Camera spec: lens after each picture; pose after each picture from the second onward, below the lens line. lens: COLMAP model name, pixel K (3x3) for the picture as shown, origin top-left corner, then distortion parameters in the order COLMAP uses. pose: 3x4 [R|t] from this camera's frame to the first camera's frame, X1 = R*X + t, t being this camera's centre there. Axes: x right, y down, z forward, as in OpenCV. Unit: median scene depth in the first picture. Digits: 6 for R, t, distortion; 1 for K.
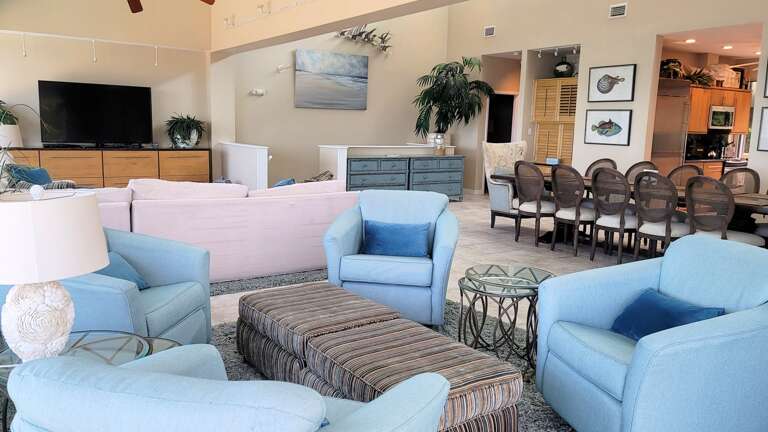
lens RADIAL K [[580.4, 0, 381.9], [0, 580.4, 218.6], [0, 0, 1]] dist [0.048723, -0.022951]
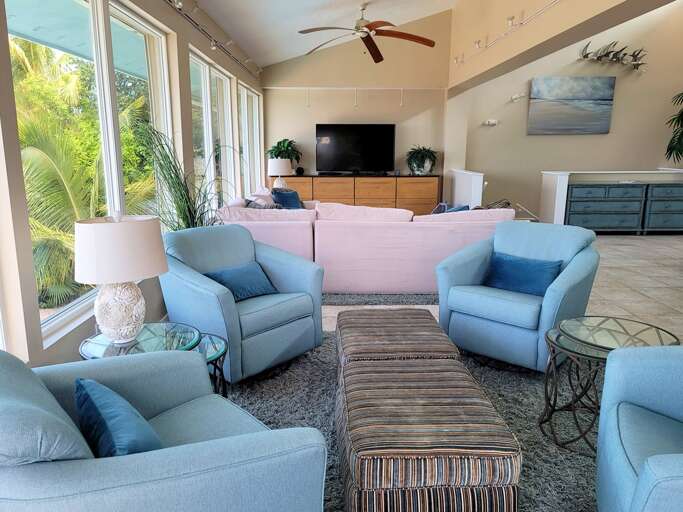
lens RADIAL K [[507.3, 0, 343.3], [0, 507.3, 255.4], [0, 0, 1]] dist [0.040657, -0.024701]
pose [[0.841787, 0.085447, -0.533005, 0.093309], [-0.063624, 0.996215, 0.059222, -0.011055], [0.536048, -0.015941, 0.844037, 0.058151]]
